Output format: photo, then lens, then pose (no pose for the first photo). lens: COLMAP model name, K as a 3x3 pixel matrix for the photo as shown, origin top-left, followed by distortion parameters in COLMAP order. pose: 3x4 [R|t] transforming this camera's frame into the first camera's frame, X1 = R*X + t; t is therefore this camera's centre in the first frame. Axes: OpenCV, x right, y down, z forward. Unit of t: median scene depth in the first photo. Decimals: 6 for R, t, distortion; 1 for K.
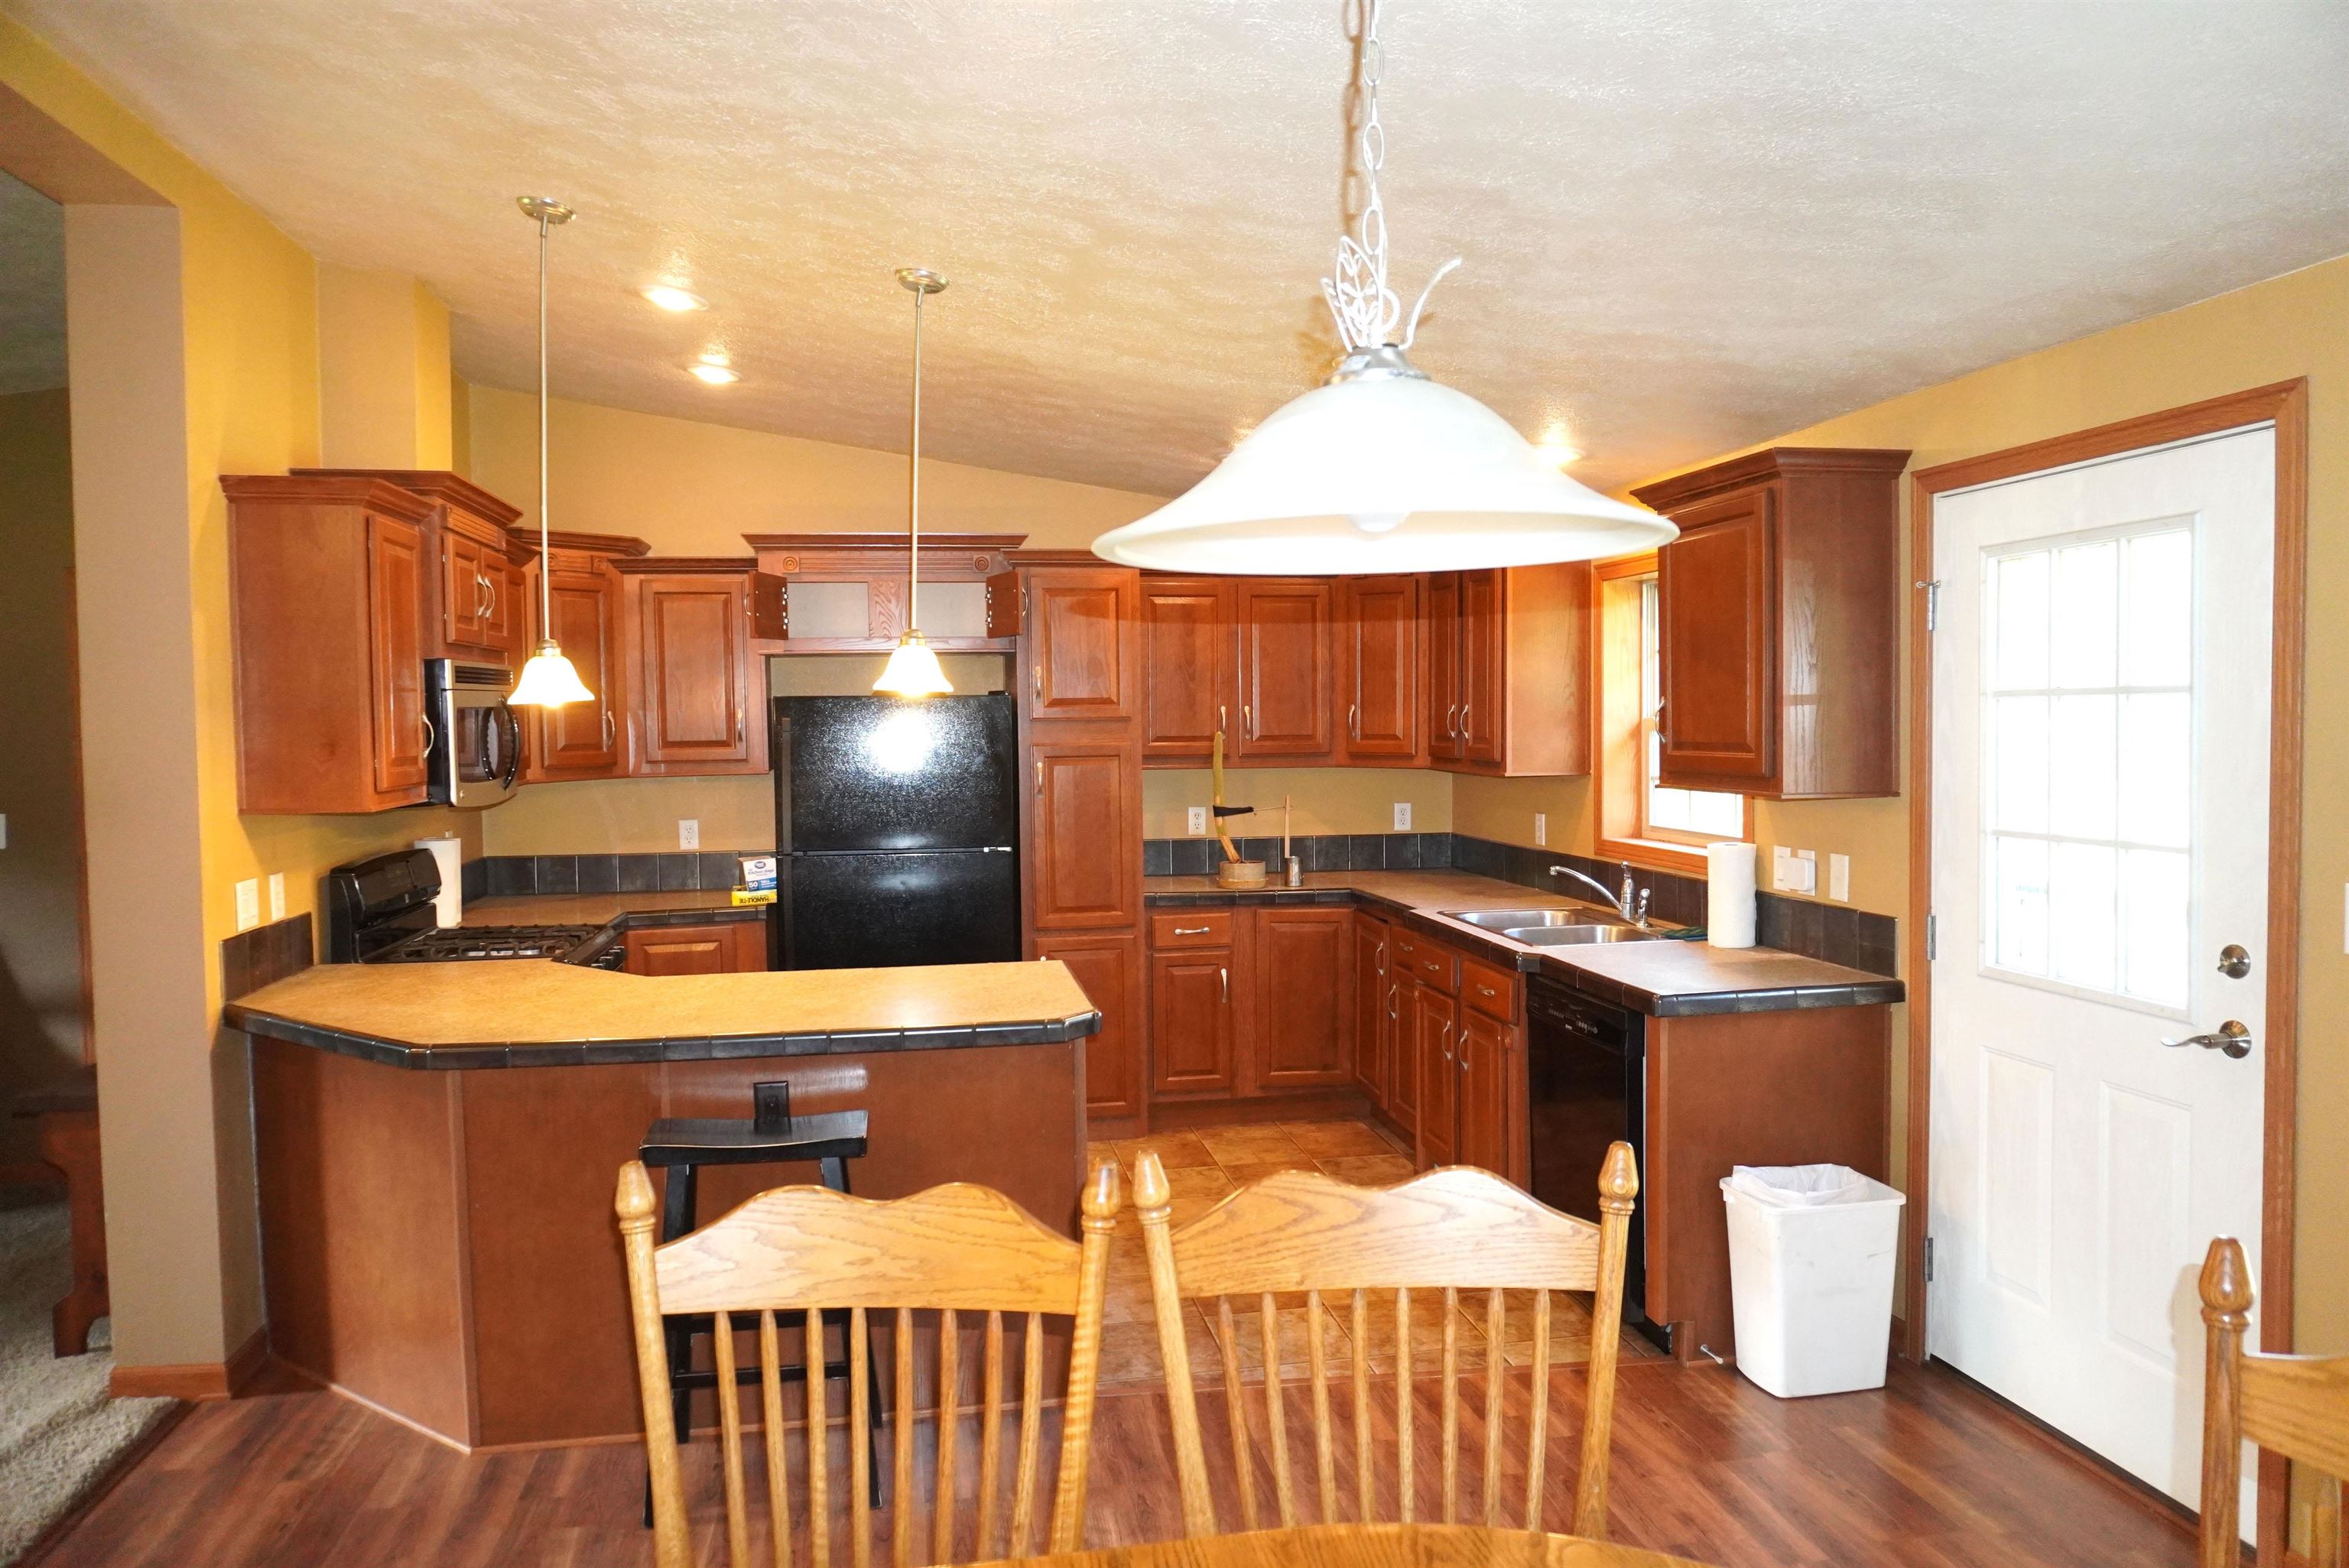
lens RADIAL K [[1565.5, 0, 1184.3], [0, 1565.5, 784.2], [0, 0, 1]] dist [-0.039967, 0.018116]
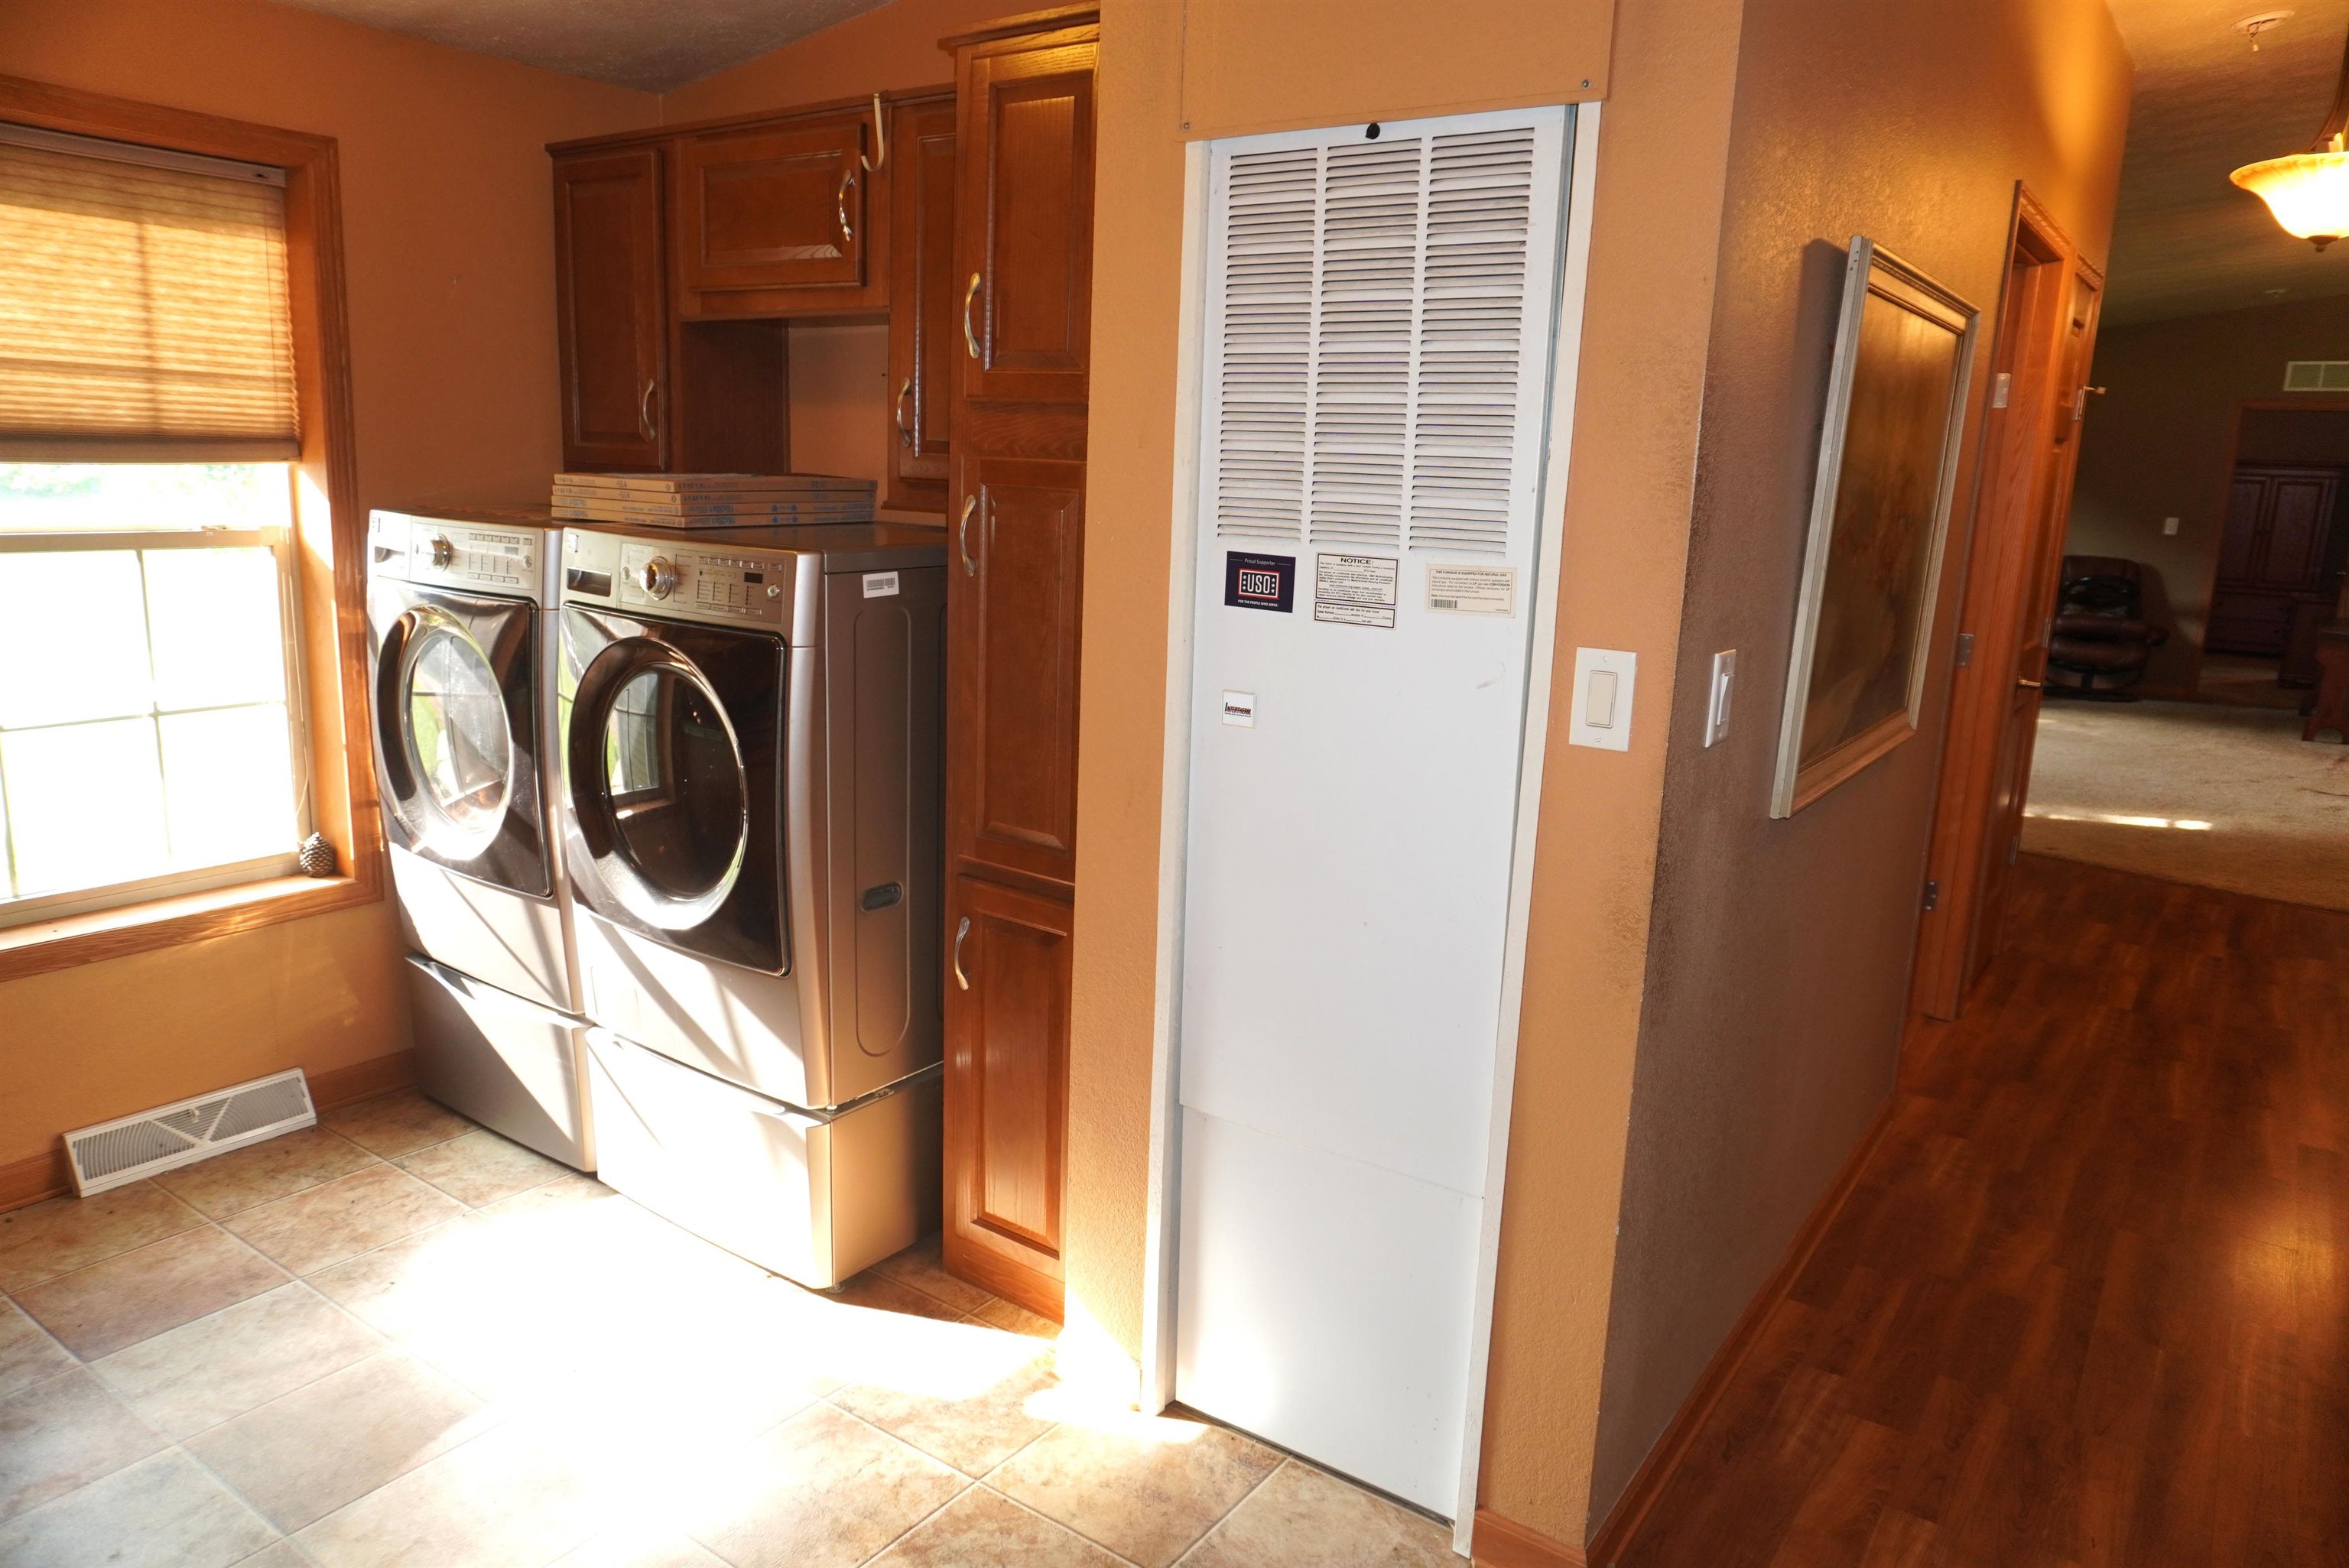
lens RADIAL K [[1565.5, 0, 1184.7], [0, 1565.5, 780.8], [0, 0, 1]] dist [-0.039967, 0.018116]
pose [[0.691284, 0.187072, -0.697947, -0.162179], [-0.073983, 0.979154, 0.189167, 0.069450], [0.718786, -0.079132, 0.690713, -1.350121]]
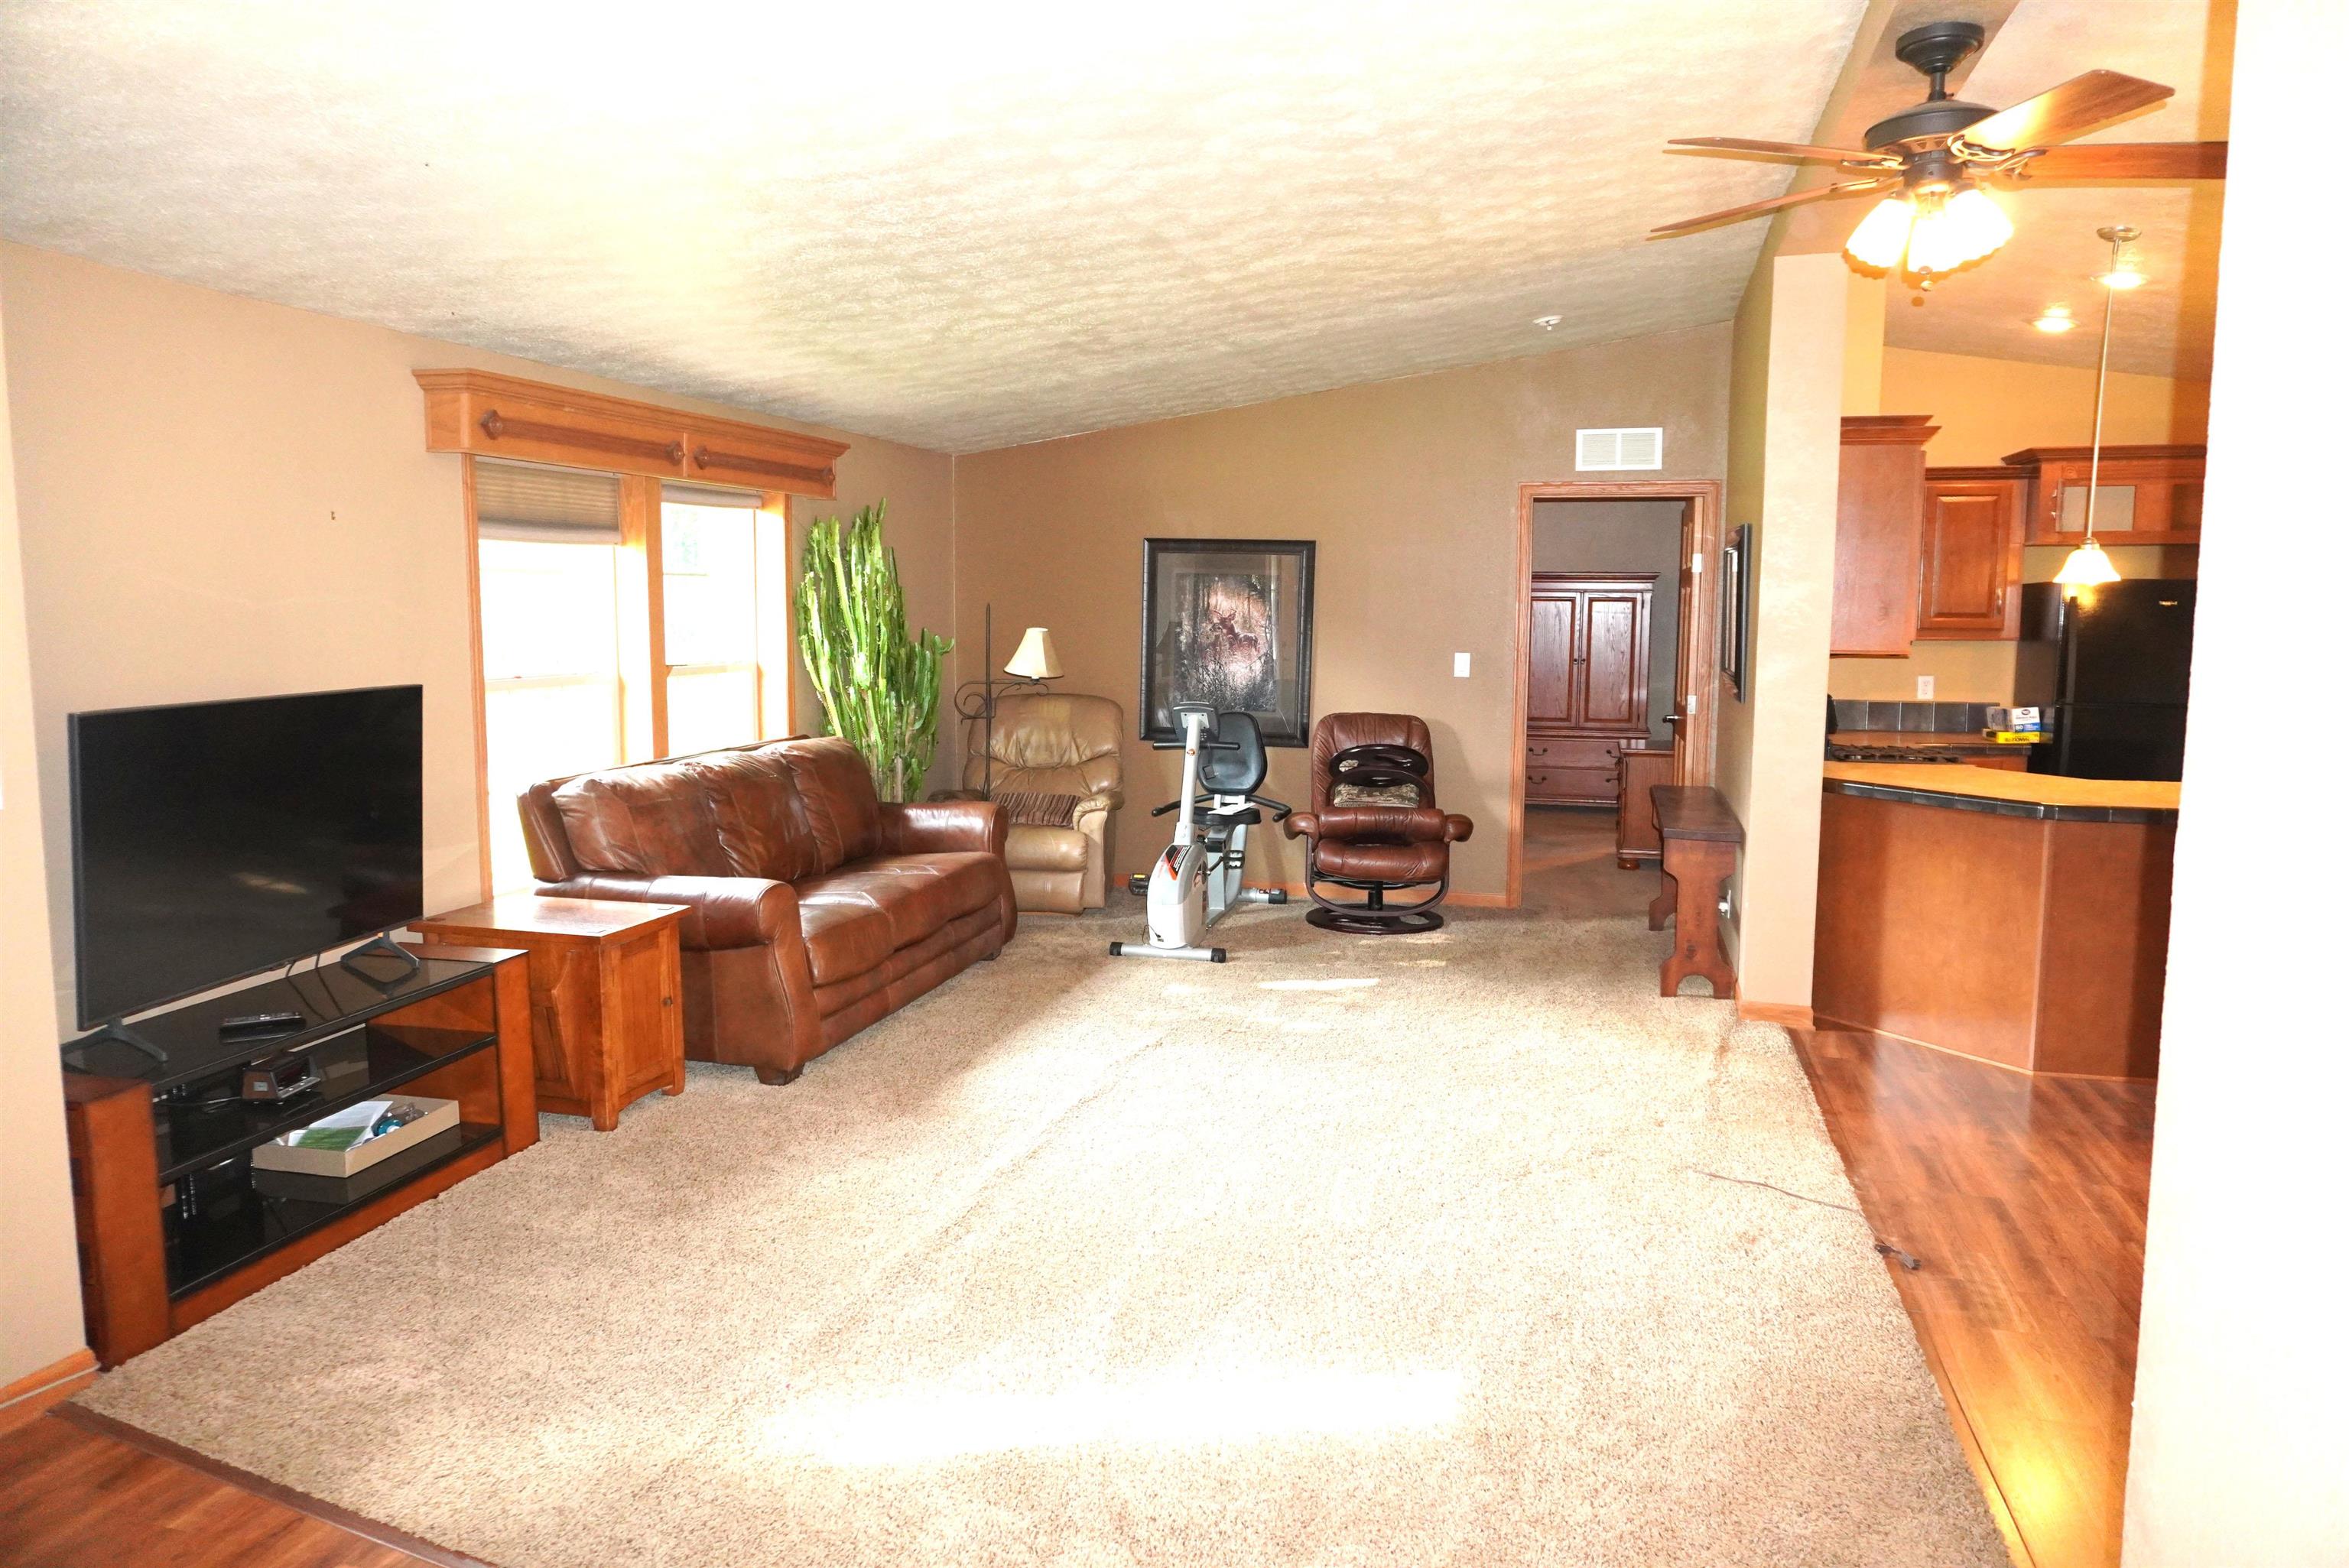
lens RADIAL K [[1565.5, 0, 1195.5], [0, 1565.5, 782.1], [0, 0, 1]] dist [-0.039967, 0.018116]
pose [[0.902203, 0.065836, -0.426257, -0.339720], [-0.033947, 0.996055, 0.081990, 0.027869], [0.429974, -0.059502, 0.900879, -0.425501]]
